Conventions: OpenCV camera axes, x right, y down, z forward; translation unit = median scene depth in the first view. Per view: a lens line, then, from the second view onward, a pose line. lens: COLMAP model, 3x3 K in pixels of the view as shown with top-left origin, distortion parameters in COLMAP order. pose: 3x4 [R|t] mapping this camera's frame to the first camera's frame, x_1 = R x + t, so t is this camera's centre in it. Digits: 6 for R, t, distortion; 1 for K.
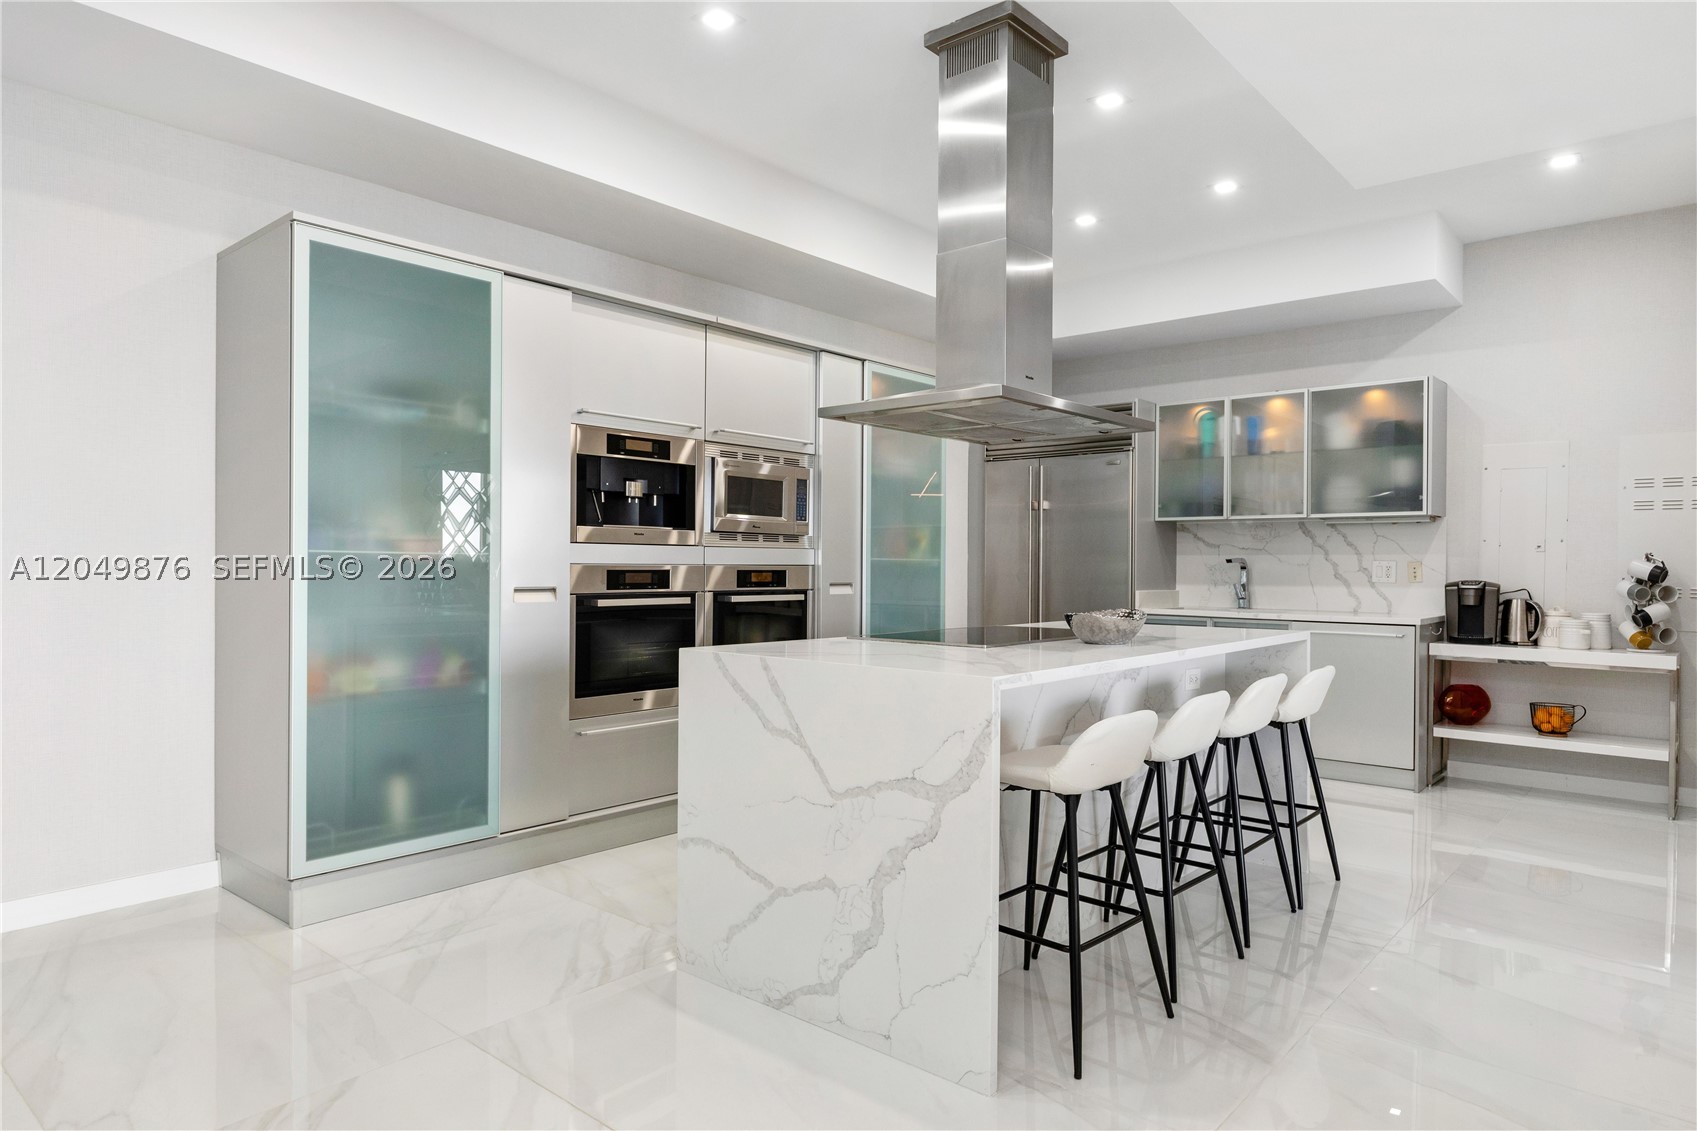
lens RADIAL K [[1023.6, 0, 844.4], [0, 1023.6, 569.0], [0, 0, 1]] dist [0.001598, 0.000764]
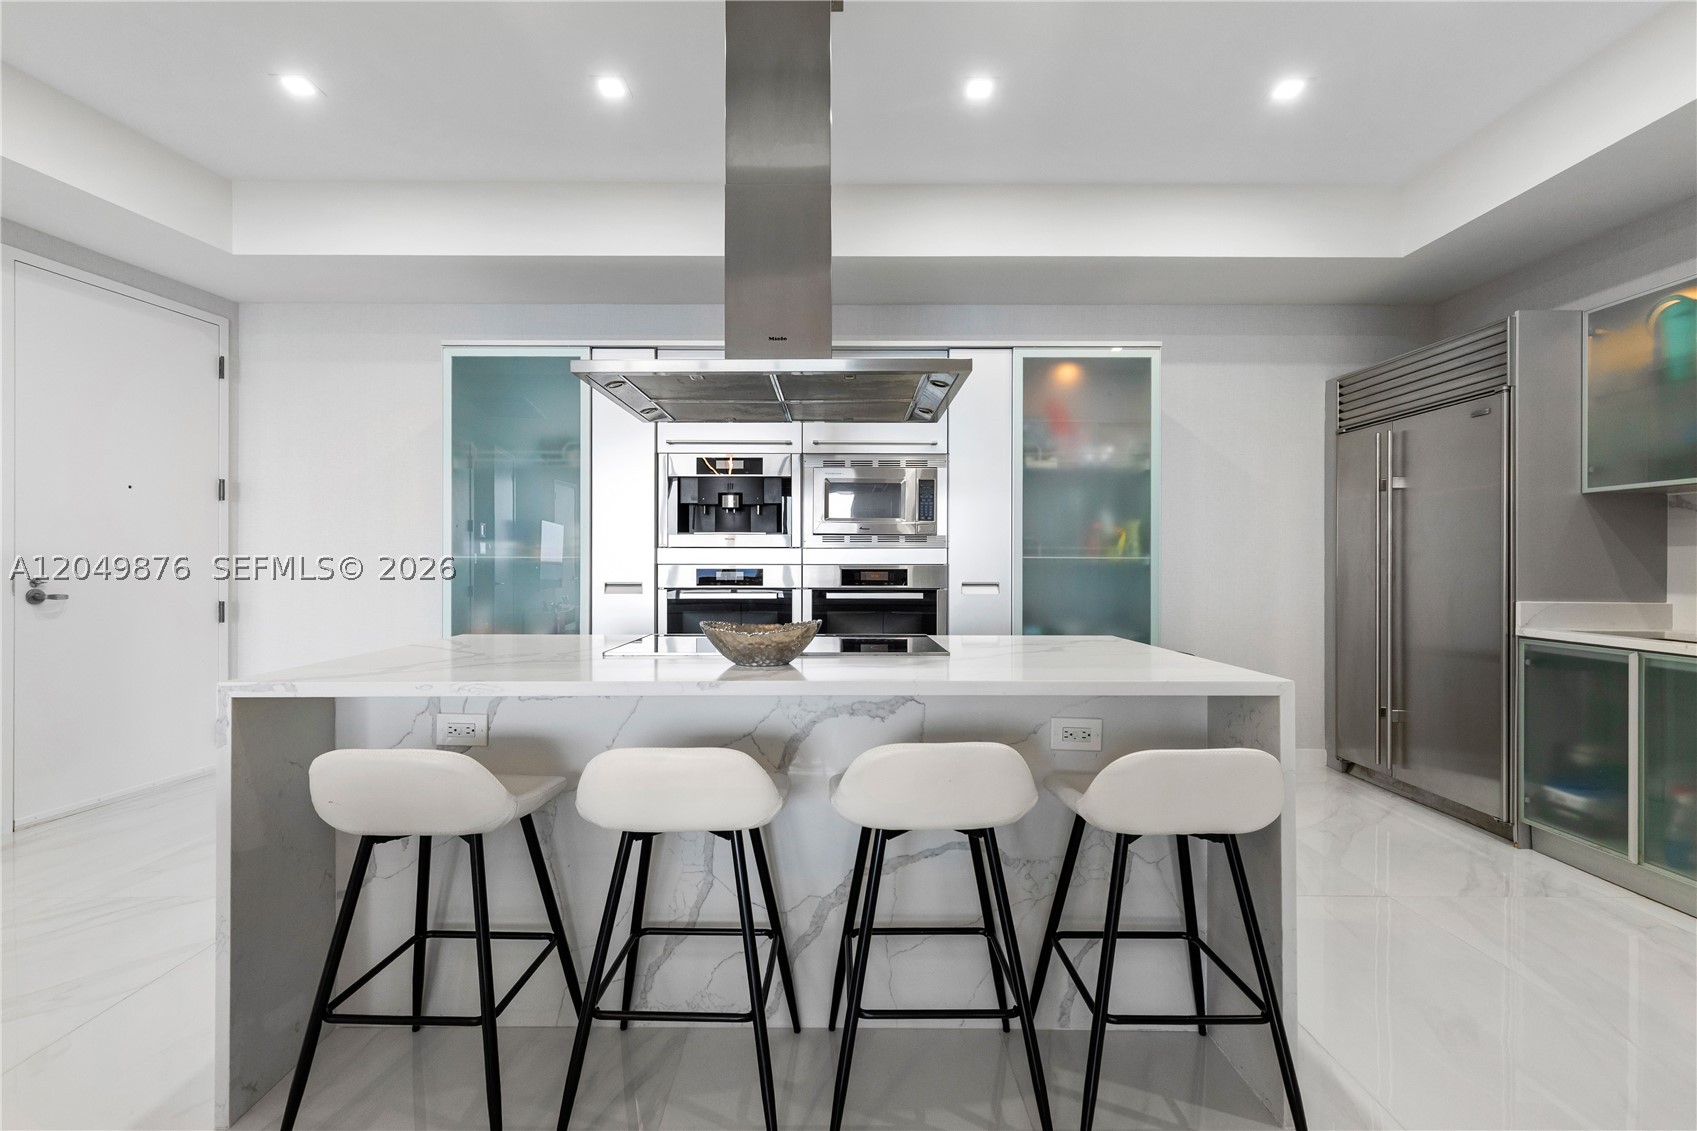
lens RADIAL K [[749.5, 0, 848.5], [0, 749.5, 565.5], [0, 0, 1]] dist [0.000749, 0.000037]
pose [[0.657941, -0.001848, -0.753067, 0.463929], [0.000223, 0.999997, -0.002259, -0.001212], [0.753070, 0.001319, 0.657939, 0.453819]]
